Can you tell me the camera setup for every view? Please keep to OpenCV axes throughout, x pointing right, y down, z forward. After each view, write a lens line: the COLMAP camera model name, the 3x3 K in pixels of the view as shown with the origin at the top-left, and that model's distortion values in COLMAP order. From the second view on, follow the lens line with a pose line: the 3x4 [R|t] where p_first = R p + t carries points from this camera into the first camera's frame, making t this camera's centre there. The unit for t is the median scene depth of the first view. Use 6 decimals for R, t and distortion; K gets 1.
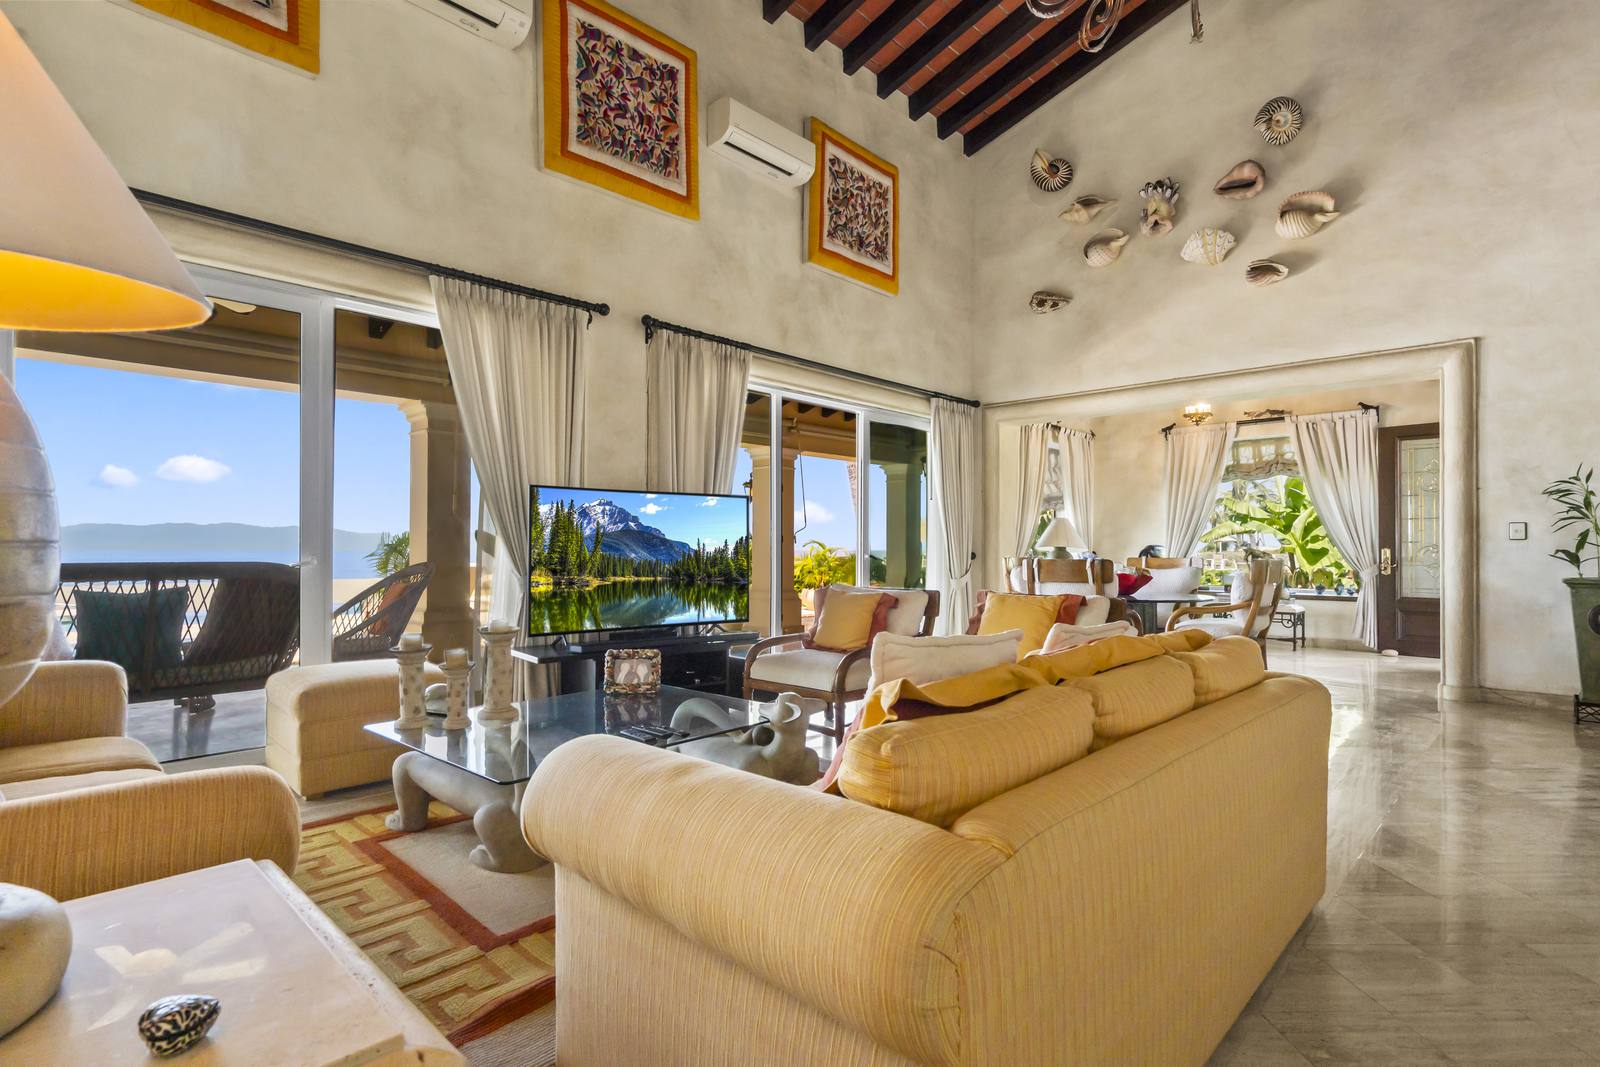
lens RADIAL K [[751.9, 0, 890.6], [0, 751.9, 526.7], [0, 0, 1]] dist [-0.001961, -0.000035]
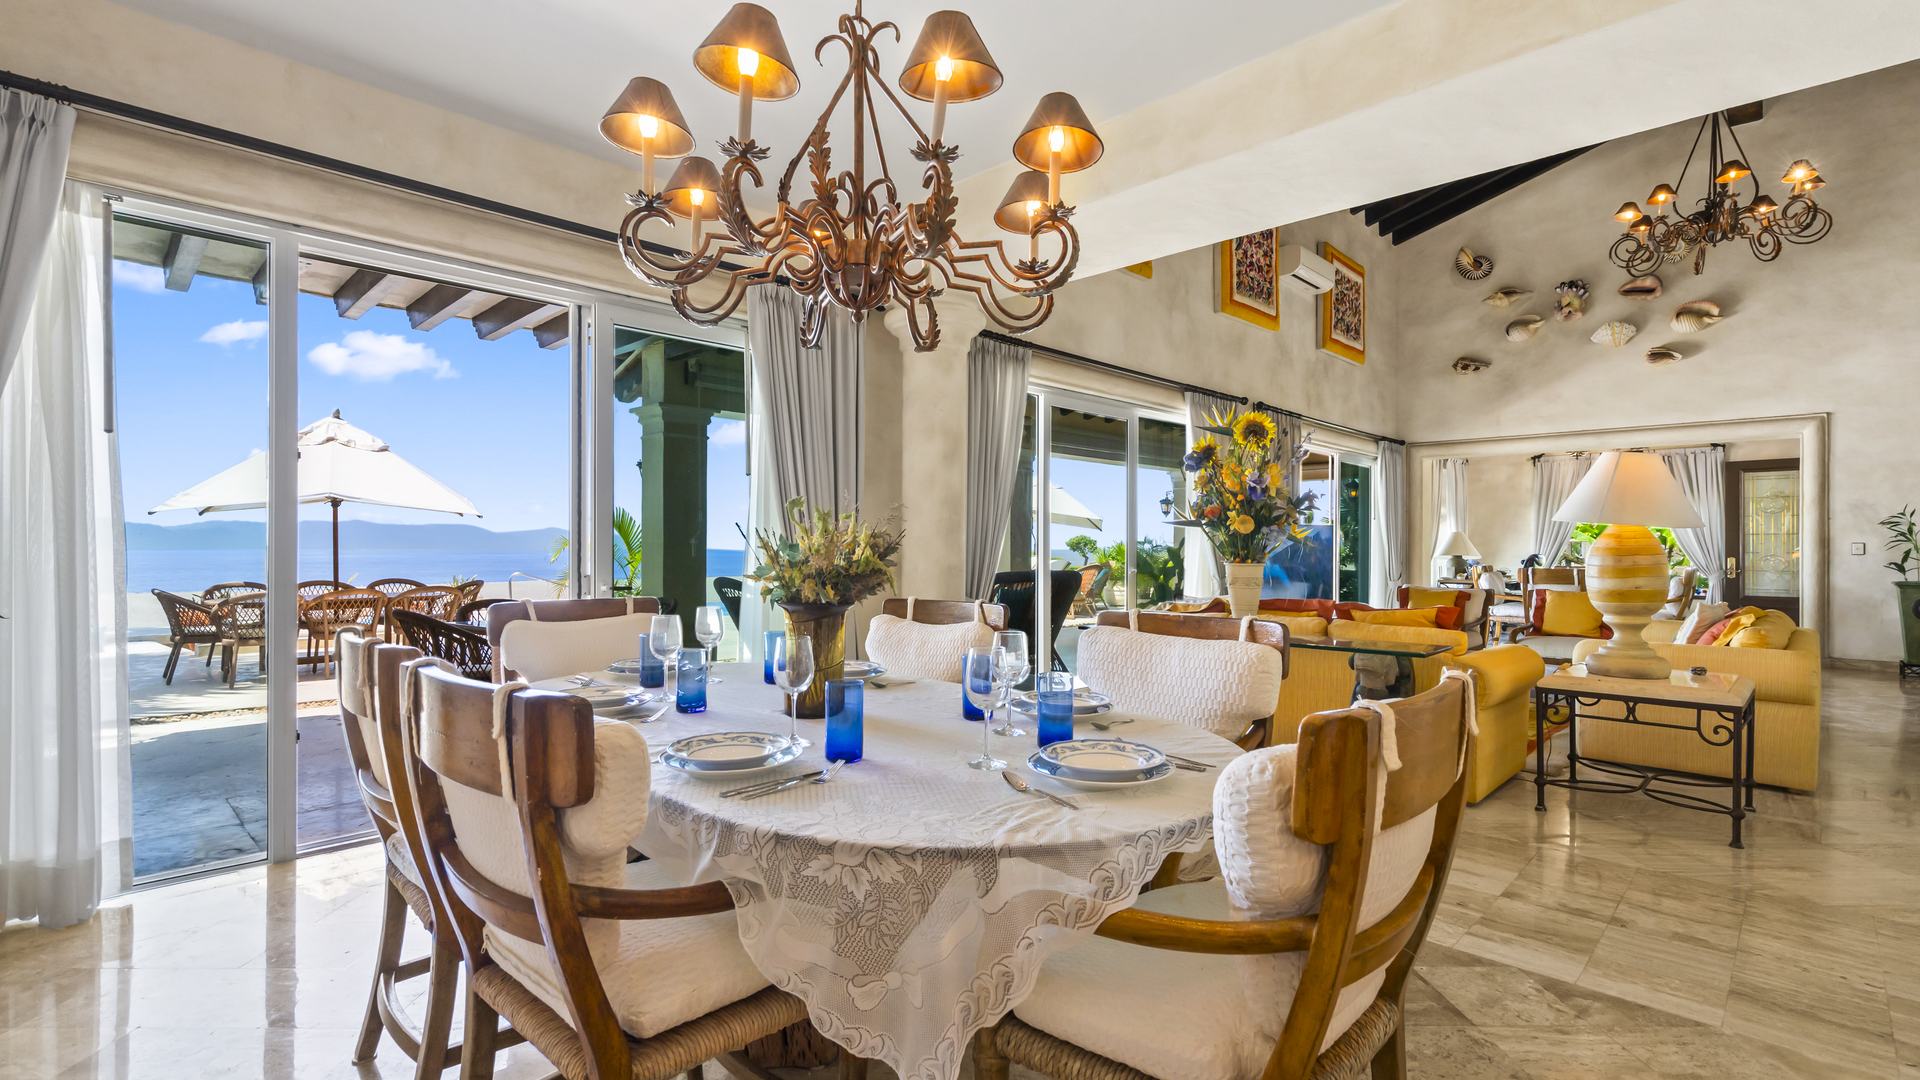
lens RADIAL K [[909.5, 0, 953.8], [0, 909.5, 520.5], [0, 0, 1]] dist [-0.004623, -0.001286]
pose [[0.999847, -0.000516, -0.017497, -0.728423], [0.000597, 0.999989, 0.004636, -0.048042], [0.017494, -0.004646, 0.999836, -0.640566]]
